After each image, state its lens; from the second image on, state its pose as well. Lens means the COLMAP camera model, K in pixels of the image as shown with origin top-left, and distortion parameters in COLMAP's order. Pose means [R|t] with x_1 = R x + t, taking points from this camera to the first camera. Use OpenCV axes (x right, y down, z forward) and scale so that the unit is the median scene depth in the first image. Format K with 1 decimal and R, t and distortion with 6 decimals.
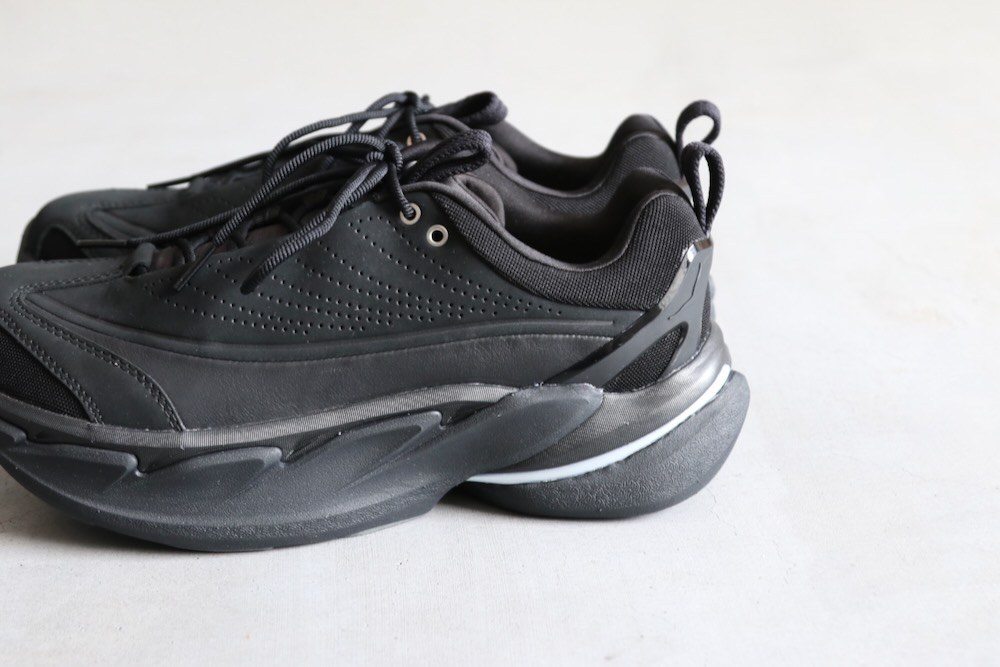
lens RADIAL K [[1511.9, 0, 500.0], [0, 1511.9, 333.5], [0, 0, 1]] dist [0.008758, 0.040345]
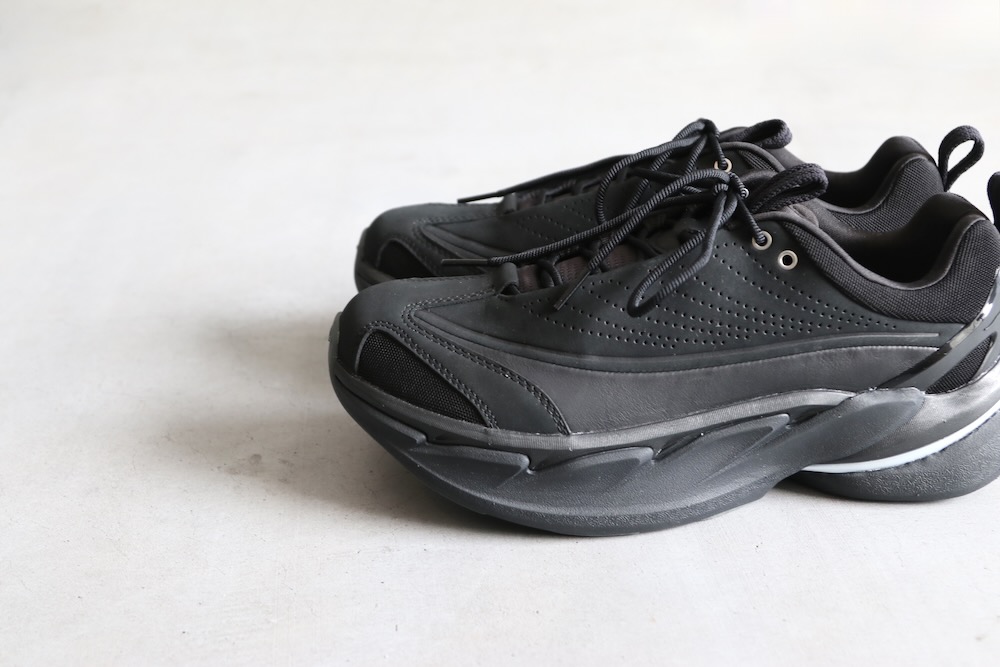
lens RADIAL K [[1225.5, 0, 500.0], [0, 1225.5, 333.5], [0, 0, 1]] dist [-0.005422, 0.016573]
pose [[0.999956, -0.009225, 0.001434, -0.258132], [0.009117, 0.998002, 0.062525, -0.068850], [-0.002008, -0.062509, 0.998042, 0.079380]]
